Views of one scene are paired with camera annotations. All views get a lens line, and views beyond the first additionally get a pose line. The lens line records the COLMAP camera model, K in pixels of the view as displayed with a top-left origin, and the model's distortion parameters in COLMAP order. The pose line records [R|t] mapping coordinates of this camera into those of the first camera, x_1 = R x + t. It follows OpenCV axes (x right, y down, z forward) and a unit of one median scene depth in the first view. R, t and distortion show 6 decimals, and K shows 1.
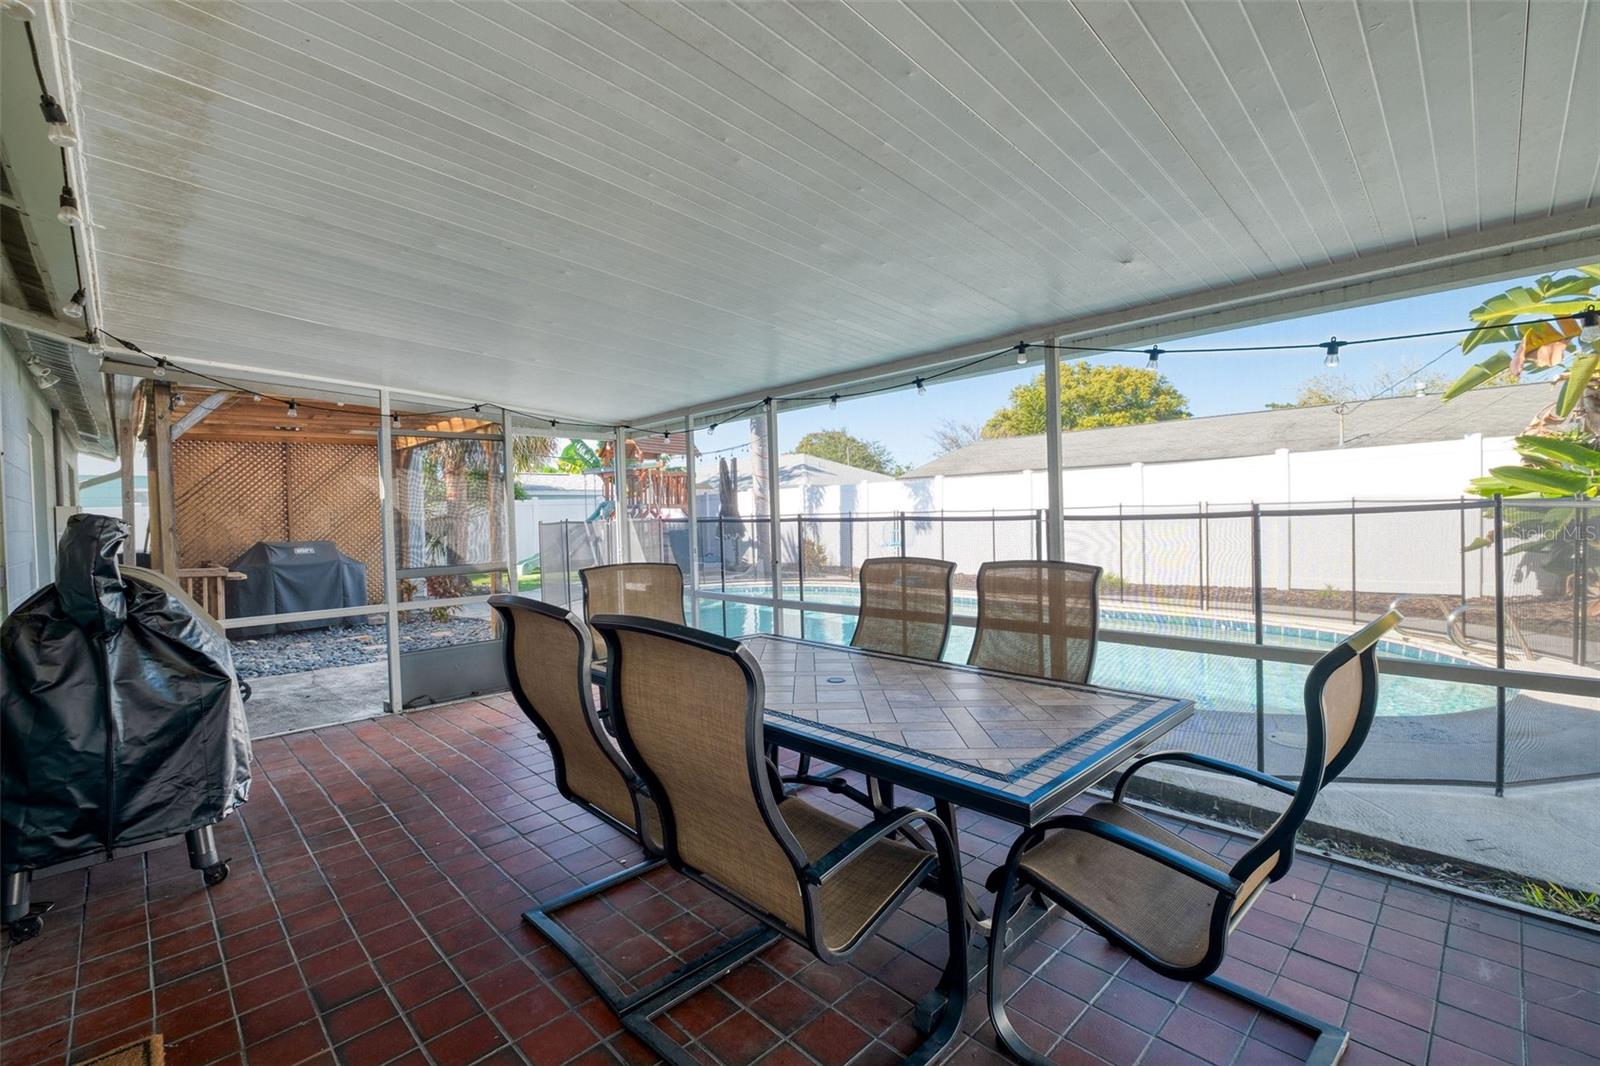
lens RADIAL K [[695.2, 0, 800.0], [0, 695.2, 533.0], [0, 0, 1]] dist [-0.003954, -0.000420]
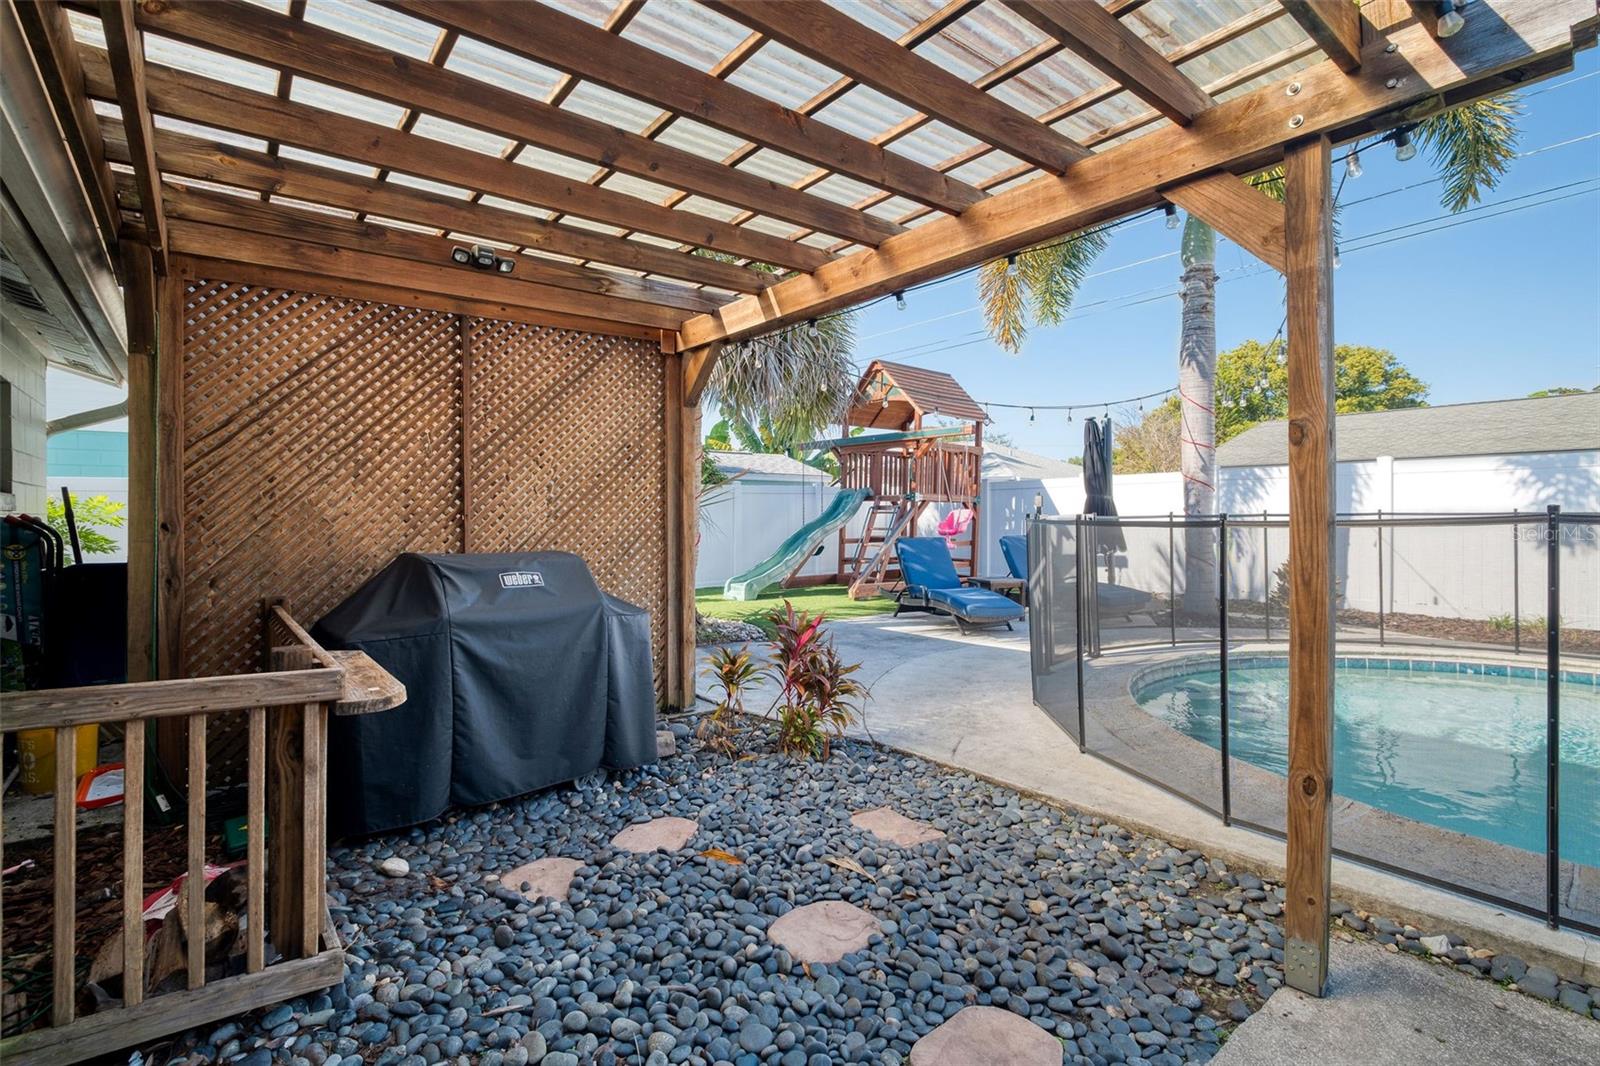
lens RADIAL K [[705.7, 0, 800.0], [0, 705.7, 533.0], [0, 0, 1]] dist [0.002885, 0.000314]
pose [[0.996644, 0.022345, -0.078743, -0.513414], [-0.022618, 0.999741, -0.002587, -0.002072], [0.078665, 0.004359, 0.996892, 0.605794]]
